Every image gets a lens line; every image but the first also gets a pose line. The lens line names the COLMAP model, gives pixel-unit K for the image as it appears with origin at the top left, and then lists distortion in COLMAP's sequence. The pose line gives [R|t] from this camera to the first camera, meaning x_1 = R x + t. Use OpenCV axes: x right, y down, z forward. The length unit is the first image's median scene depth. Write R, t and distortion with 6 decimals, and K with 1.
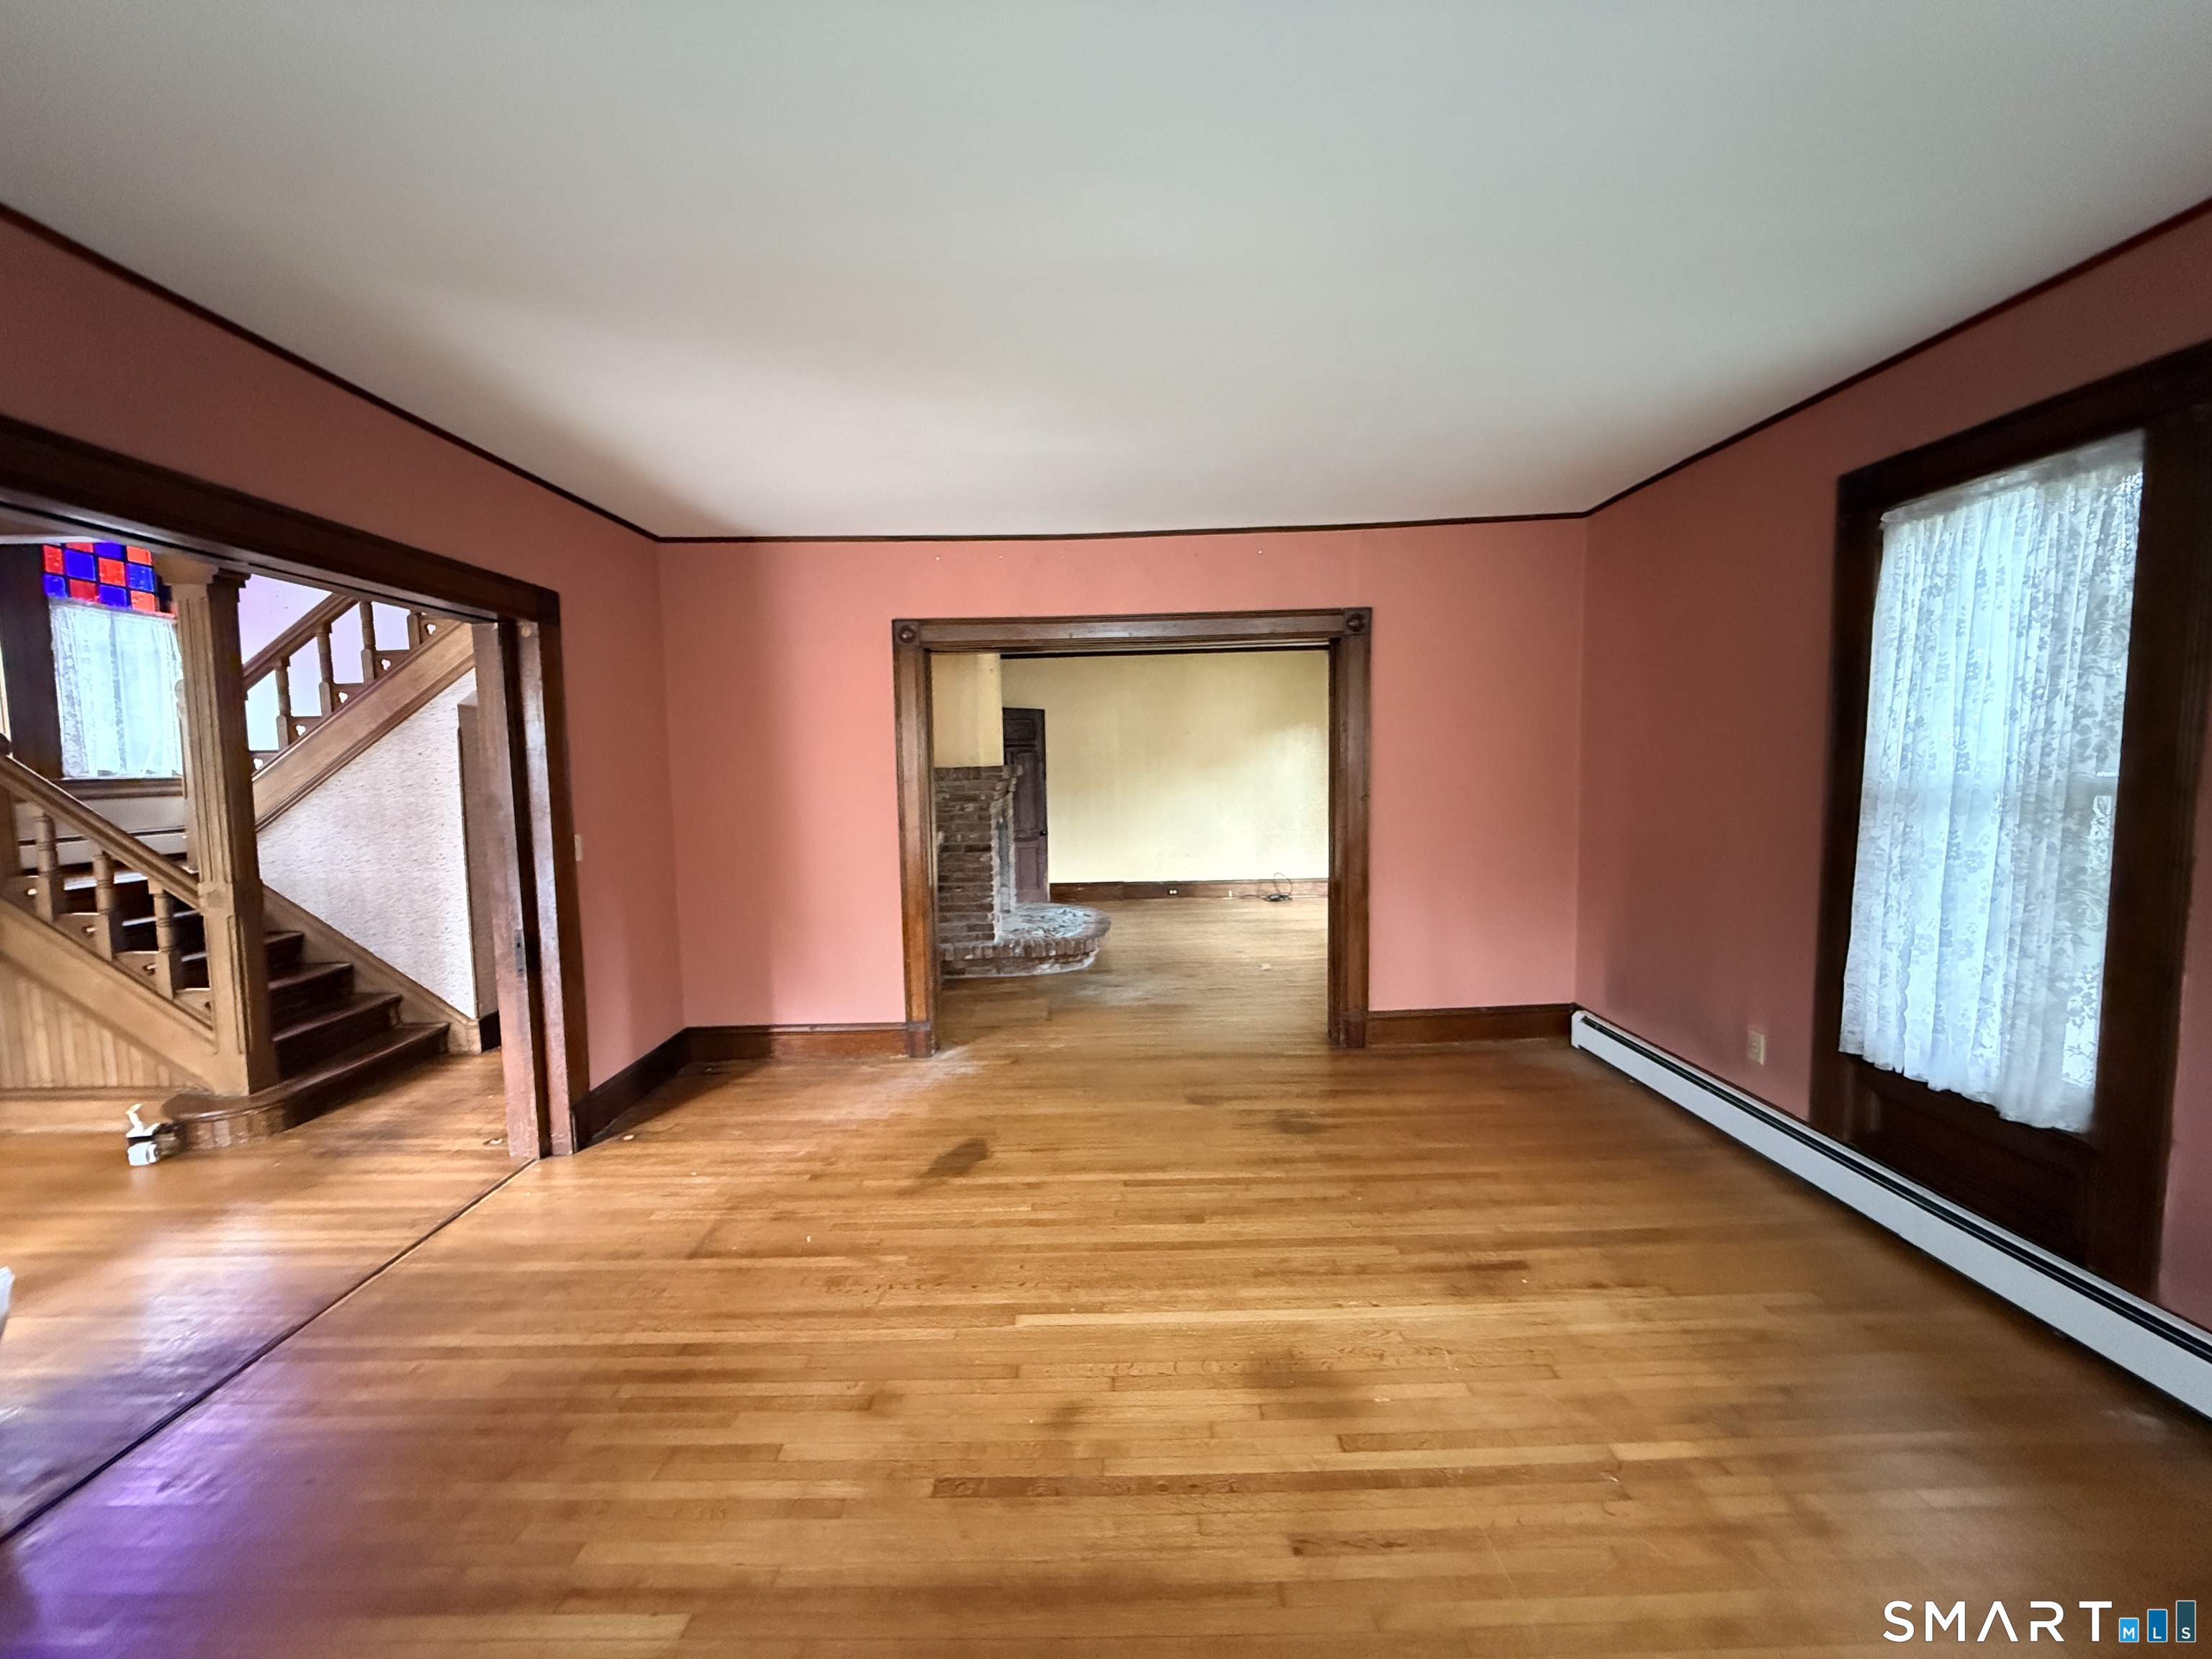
lens RADIAL K [[885.1, 0, 1101.0], [0, 885.1, 830.4], [0, 0, 1]] dist [0.000804, -0.000006]
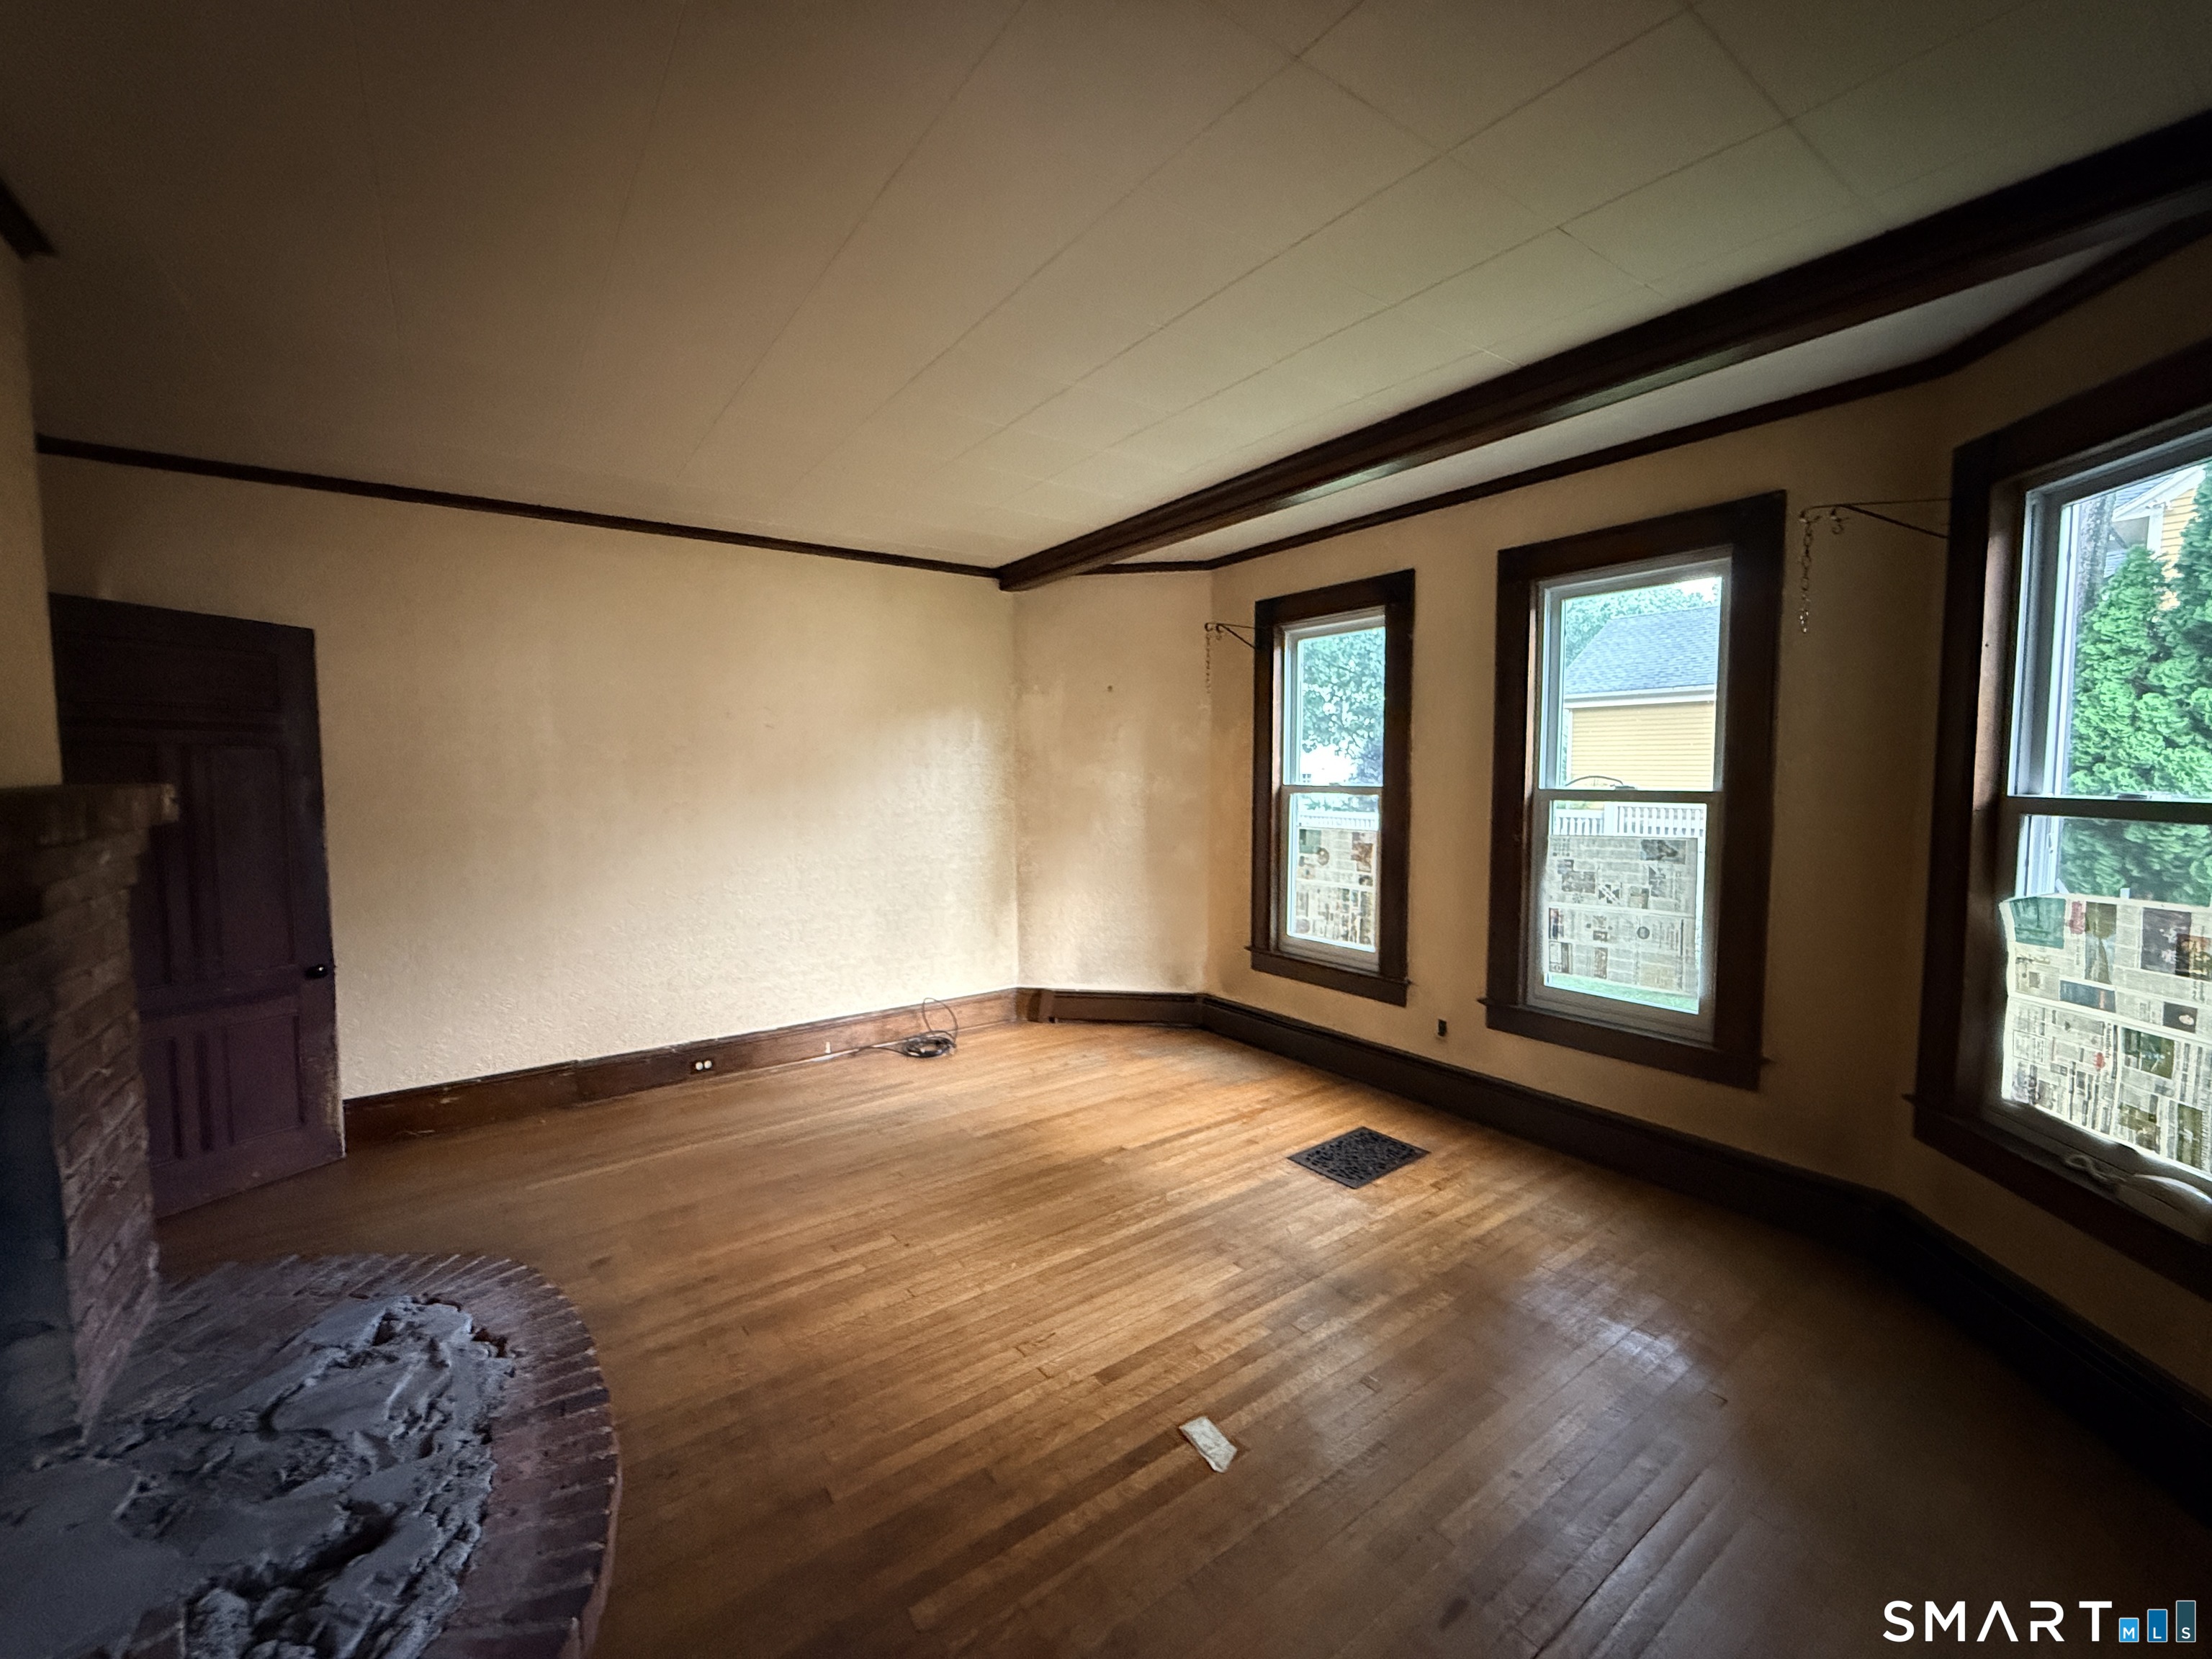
lens RADIAL K [[885.1, 0, 1097.0], [0, 885.1, 822.6], [0, 0, 1]] dist [0.000804, -0.000006]
pose [[0.808392, -0.019264, 0.588329, -0.060631], [0.035739, 0.999227, -0.016388, -0.127605], [-0.587558, 0.034275, 0.808456, 1.652288]]
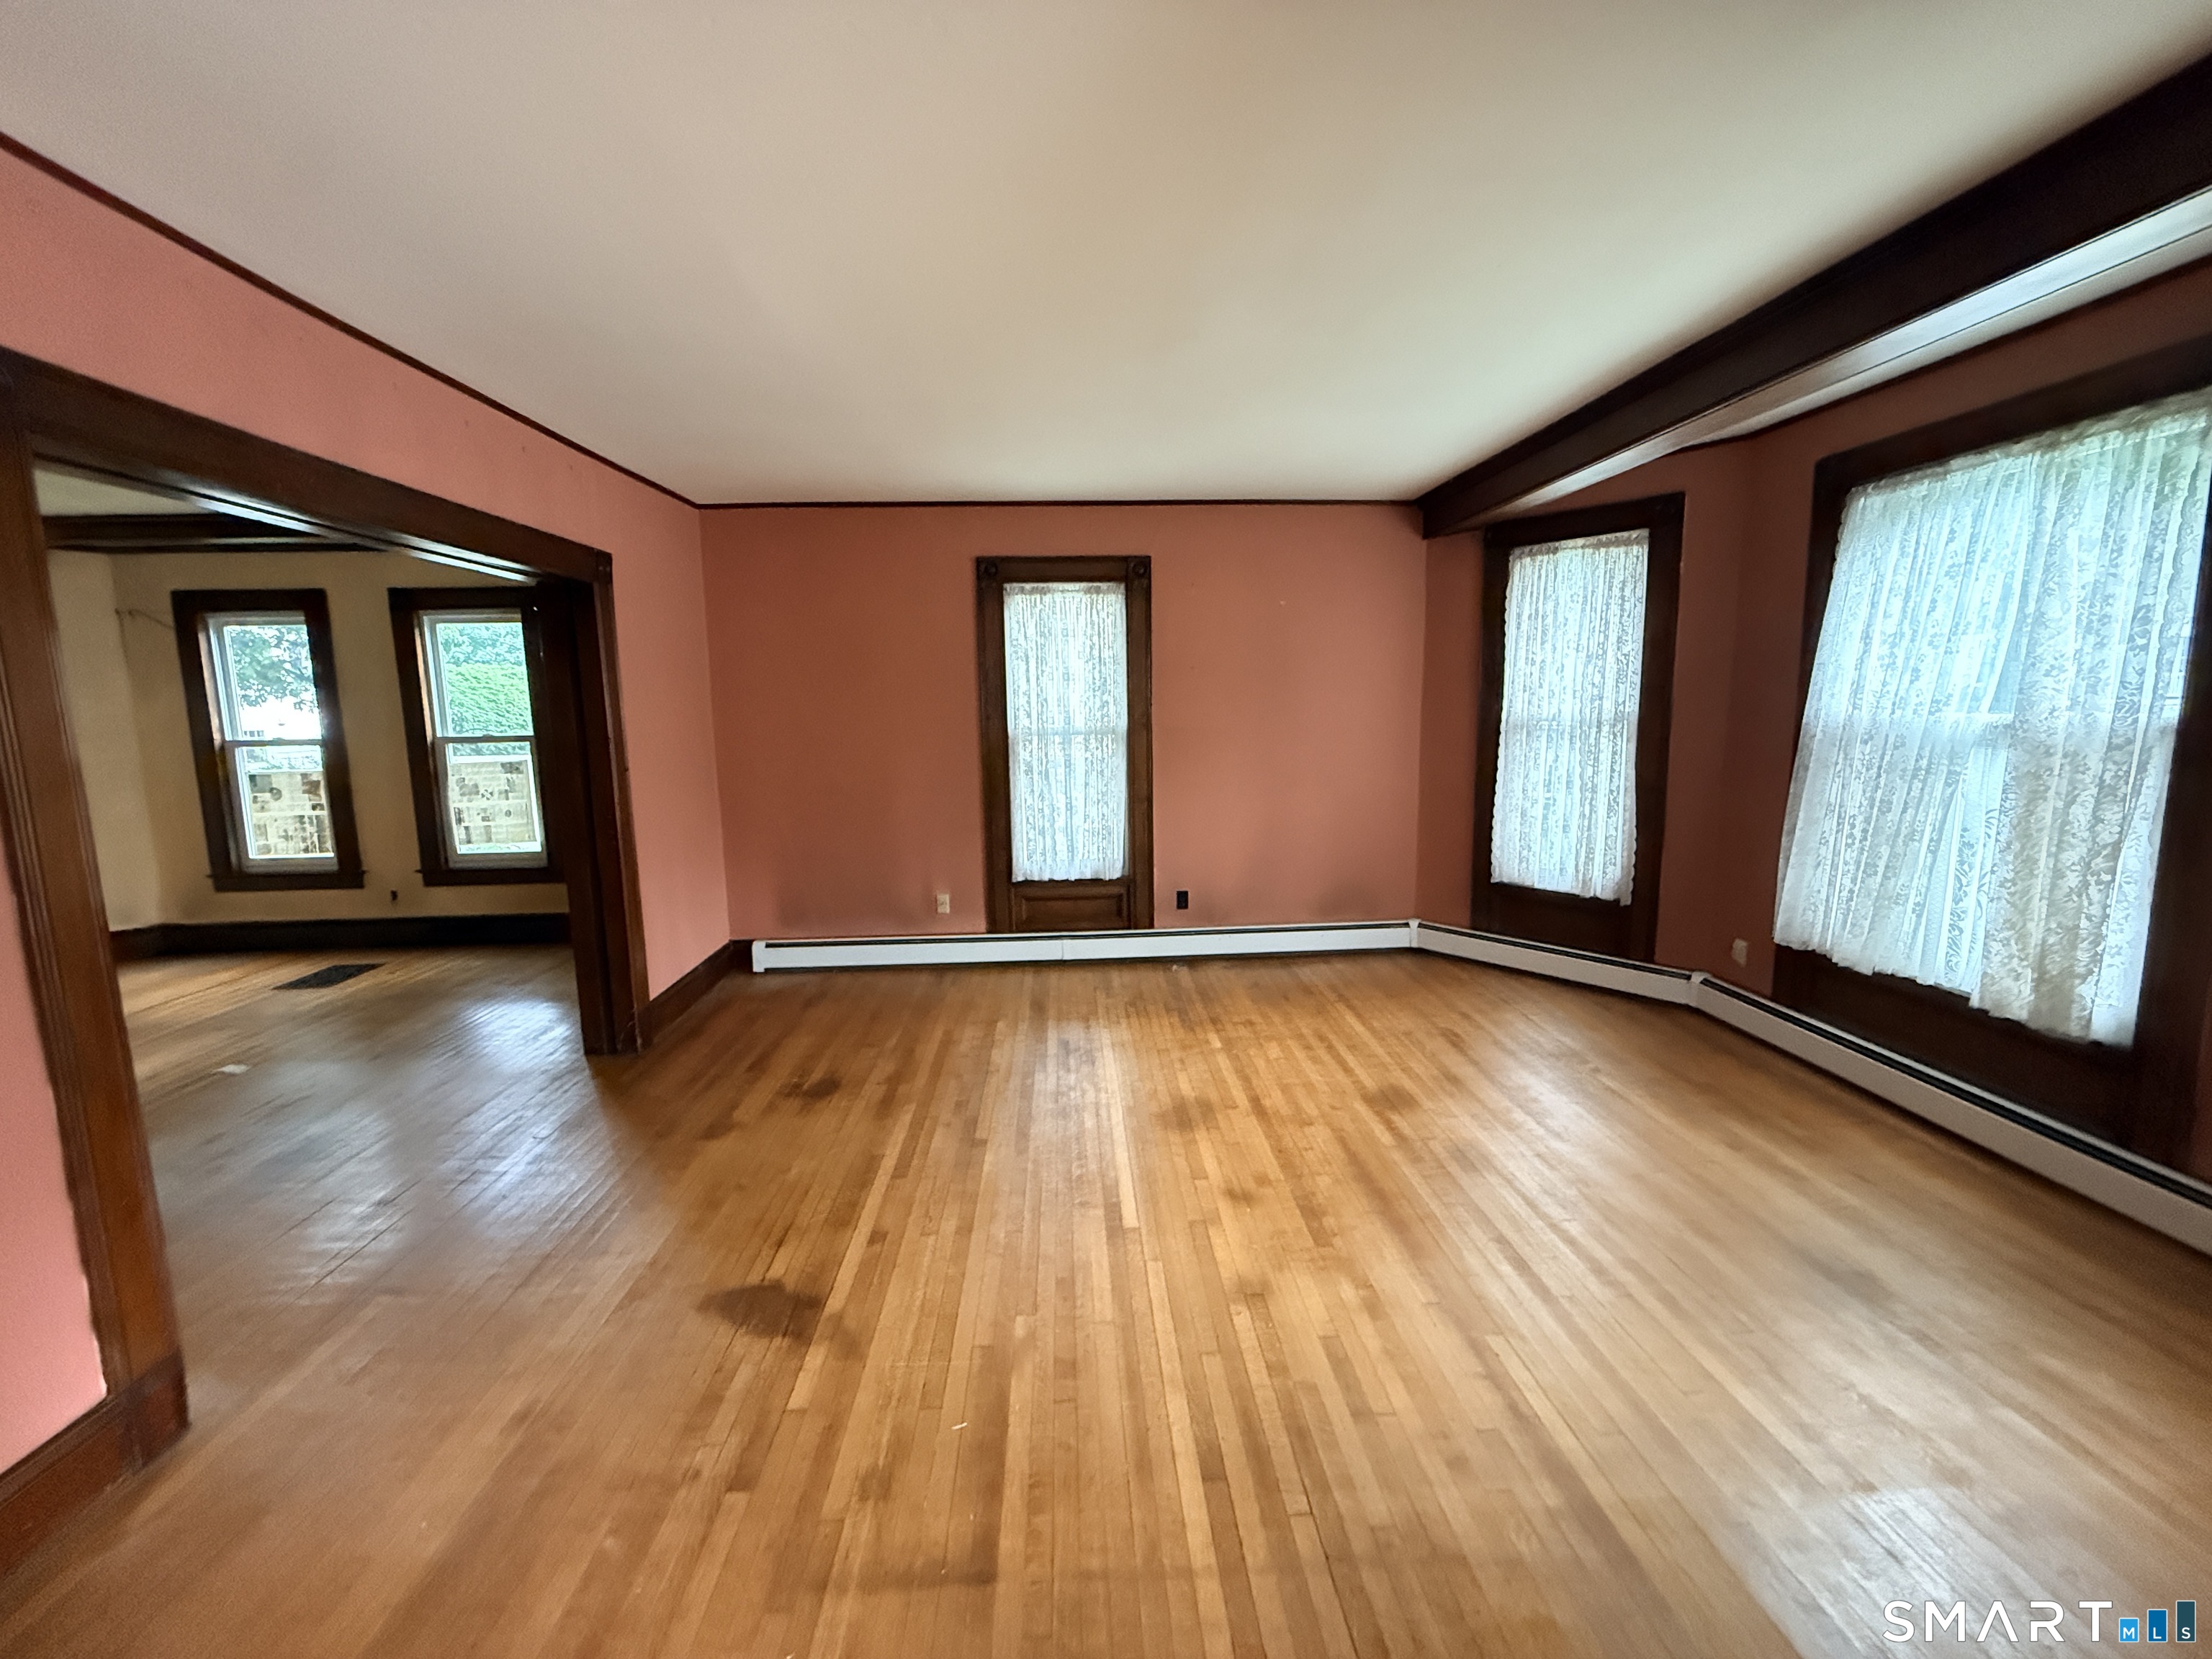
lens RADIAL K [[885.1, 0, 1101.4], [0, 885.1, 829.9], [0, 0, 1]] dist [0.000804, -0.000006]
pose [[-0.049514, -0.114692, 0.992166, -0.951693], [0.099838, 0.987841, 0.119174, -0.052701], [-0.993771, 0.104957, -0.037461, 0.875615]]
